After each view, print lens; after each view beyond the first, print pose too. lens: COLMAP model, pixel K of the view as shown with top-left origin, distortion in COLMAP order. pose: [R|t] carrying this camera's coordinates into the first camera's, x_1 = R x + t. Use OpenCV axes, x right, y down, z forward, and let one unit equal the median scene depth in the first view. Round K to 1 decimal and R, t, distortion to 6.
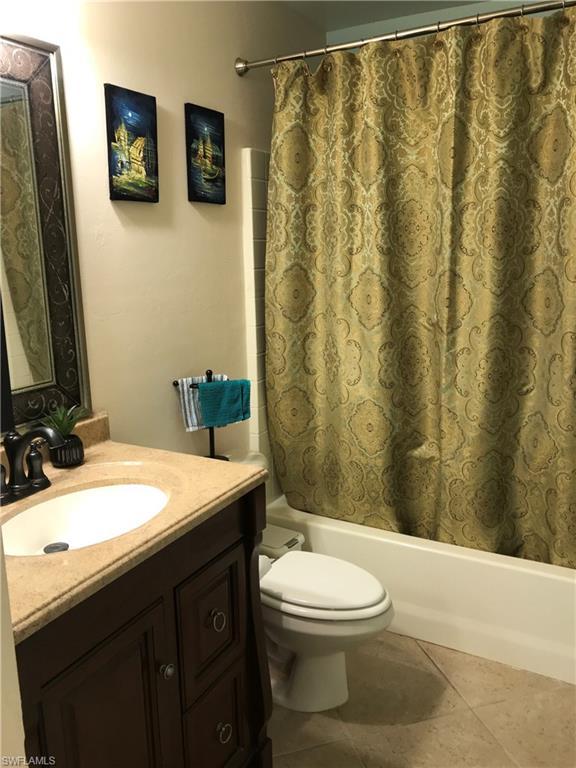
lens RADIAL K [[631.3, 0, 288.0], [0, 631.3, 384.0], [0, 0, 1]] dist [0.030610, -0.004475]
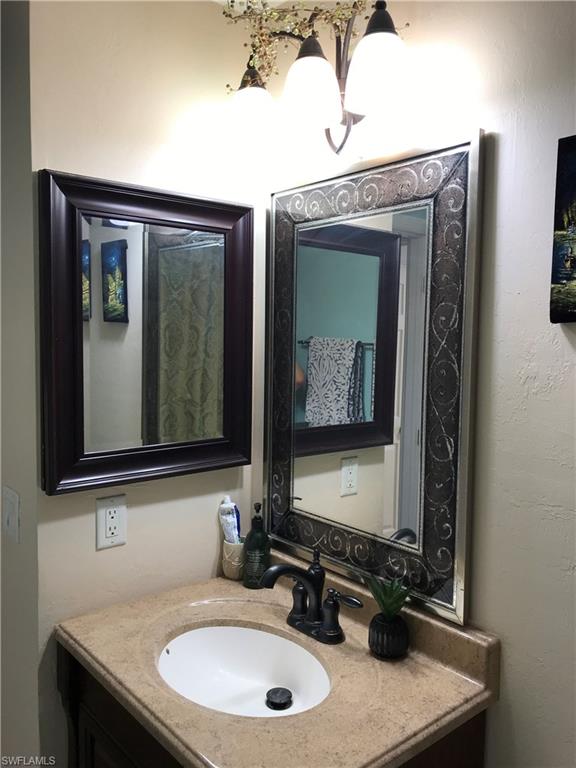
lens RADIAL K [[631.3, 0, 288.0], [0, 631.3, 384.0], [0, 0, 1]] dist [0.030610, -0.004475]
pose [[-0.364763, 0.080815, -0.927587, 0.442507], [-0.206639, 0.964357, 0.165276, -0.327508], [0.907881, 0.251962, -0.335062, 1.148259]]
